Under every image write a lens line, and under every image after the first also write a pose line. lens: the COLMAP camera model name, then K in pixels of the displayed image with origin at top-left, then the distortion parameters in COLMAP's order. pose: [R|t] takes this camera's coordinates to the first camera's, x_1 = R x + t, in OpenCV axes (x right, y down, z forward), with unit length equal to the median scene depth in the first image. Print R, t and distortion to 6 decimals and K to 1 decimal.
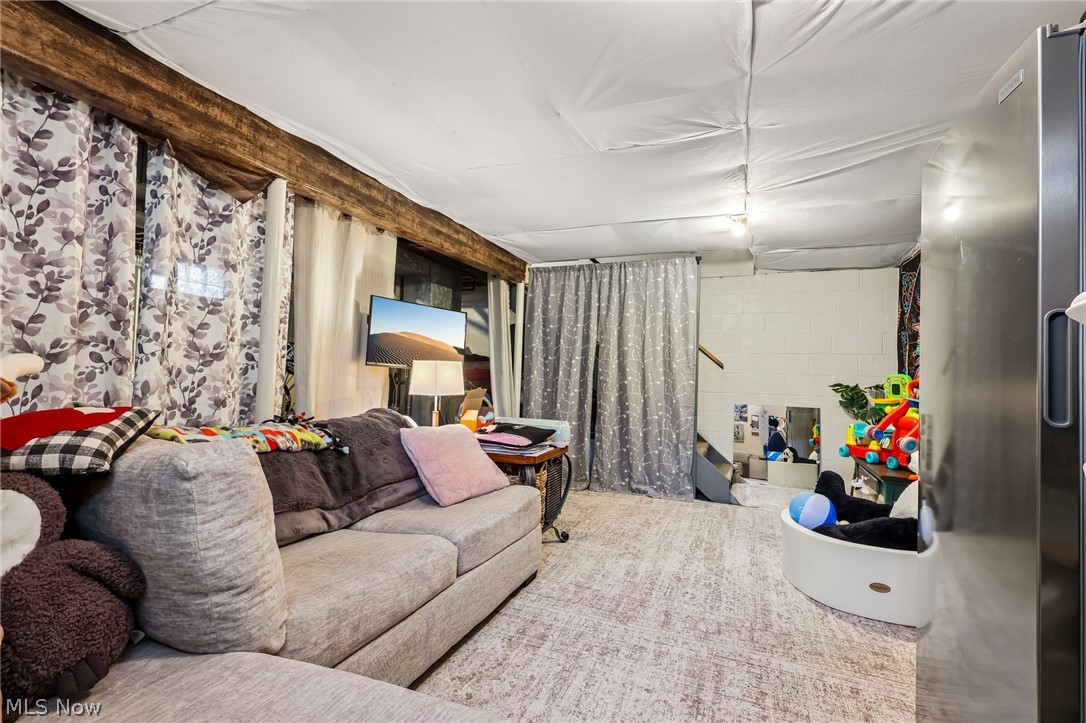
lens RADIAL K [[508.0, 0, 537.4], [0, 508.0, 358.9], [0, 0, 1]] dist [-0.004544, 0.003732]
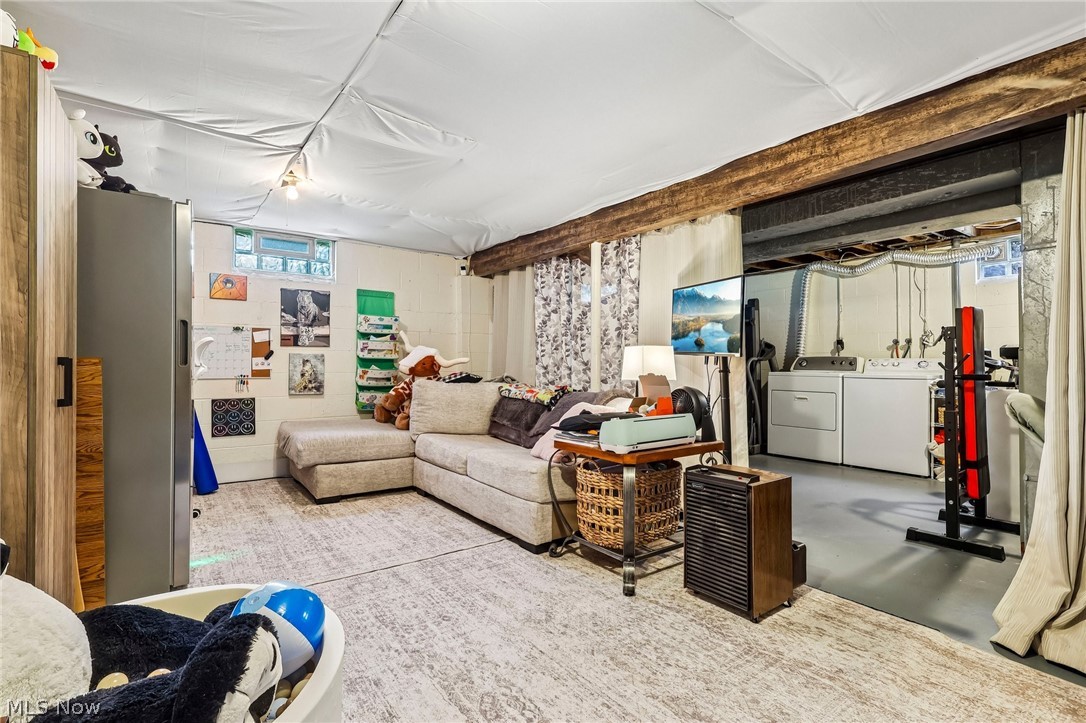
lens RADIAL K [[508.0, 0, 539.1], [0, 508.0, 363.2], [0, 0, 1]] dist [-0.004544, 0.003732]
pose [[-0.524774, -0.036342, -0.850465, 0.893058], [0.004452, 0.998957, -0.045435, 0.095965], [0.851230, -0.027629, -0.524065, 1.588036]]
